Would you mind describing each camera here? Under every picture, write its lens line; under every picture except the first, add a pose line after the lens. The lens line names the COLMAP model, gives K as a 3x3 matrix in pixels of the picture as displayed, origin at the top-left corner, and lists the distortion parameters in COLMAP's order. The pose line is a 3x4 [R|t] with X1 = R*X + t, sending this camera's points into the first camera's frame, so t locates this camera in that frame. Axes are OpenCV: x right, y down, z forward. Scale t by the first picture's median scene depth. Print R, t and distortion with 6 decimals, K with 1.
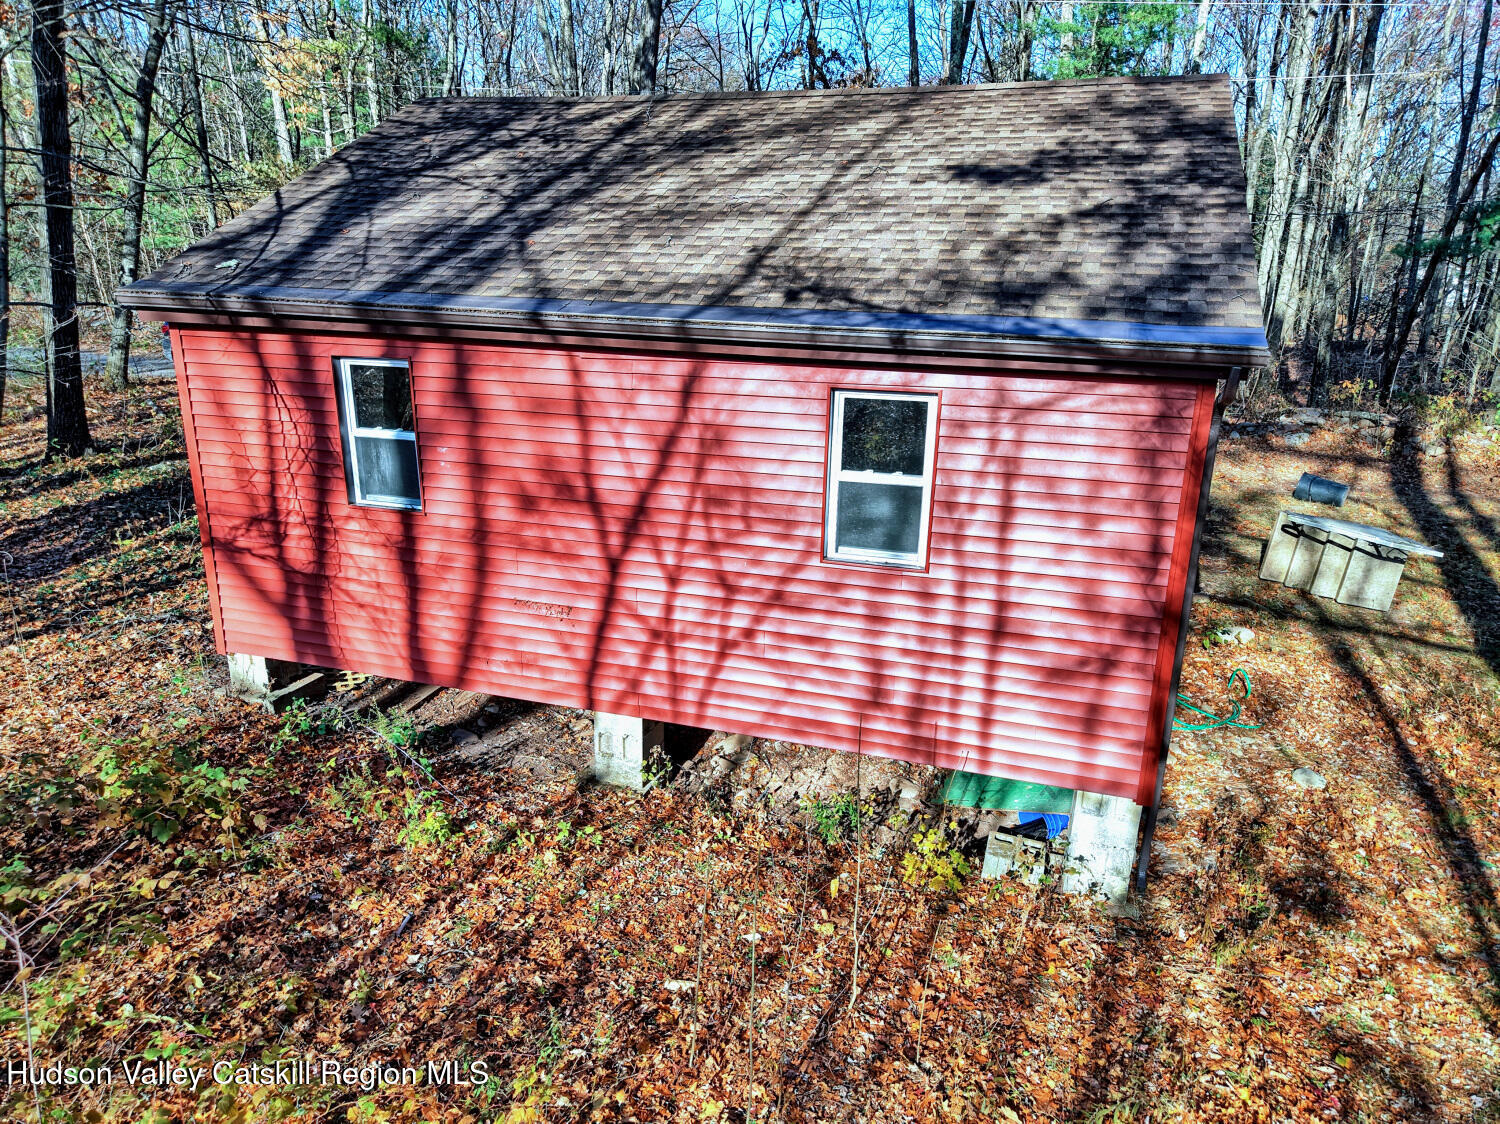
lens RADIAL K [[1003.4, 0, 748.9], [0, 1003.4, 570.8], [0, 0, 1]] dist [0.010489, -0.006032]
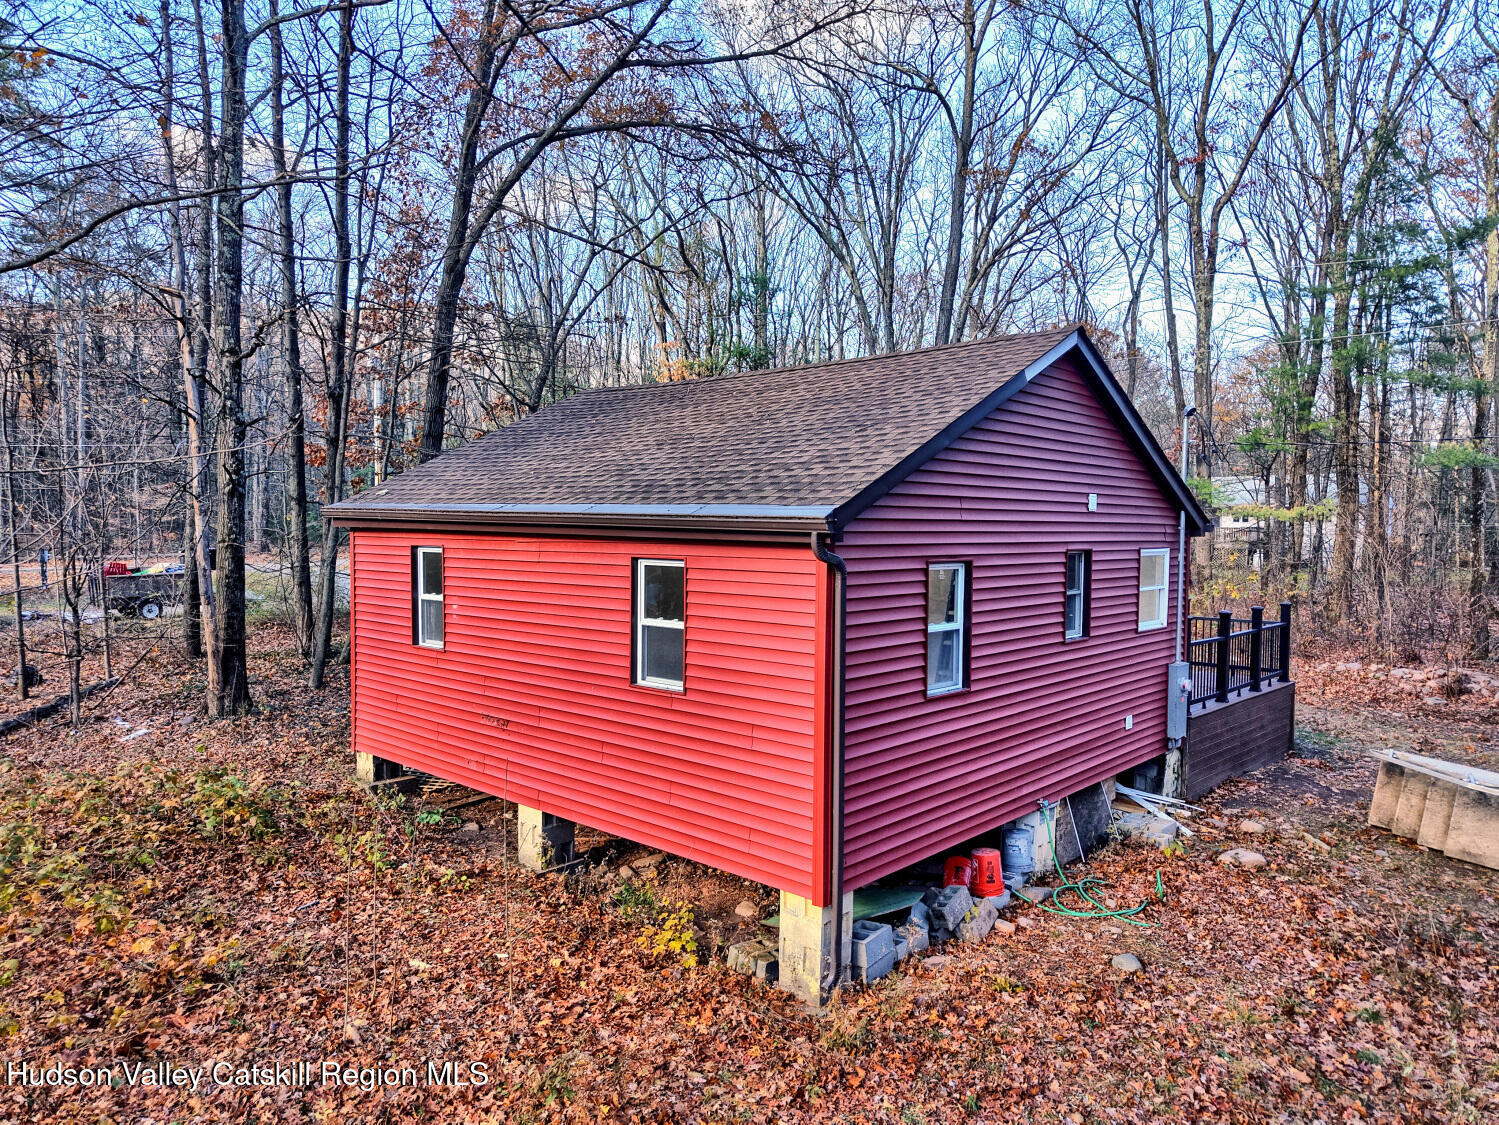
lens RADIAL K [[1002.7, 0, 748.4], [0, 1002.7, 571.3], [0, 0, 1]] dist [0.010489, -0.006032]
pose [[0.910774, 0.011219, -0.412752, 0.725990], [-0.119353, 0.964111, -0.237158, 0.133587], [0.395278, 0.265261, 0.879427, -0.144650]]
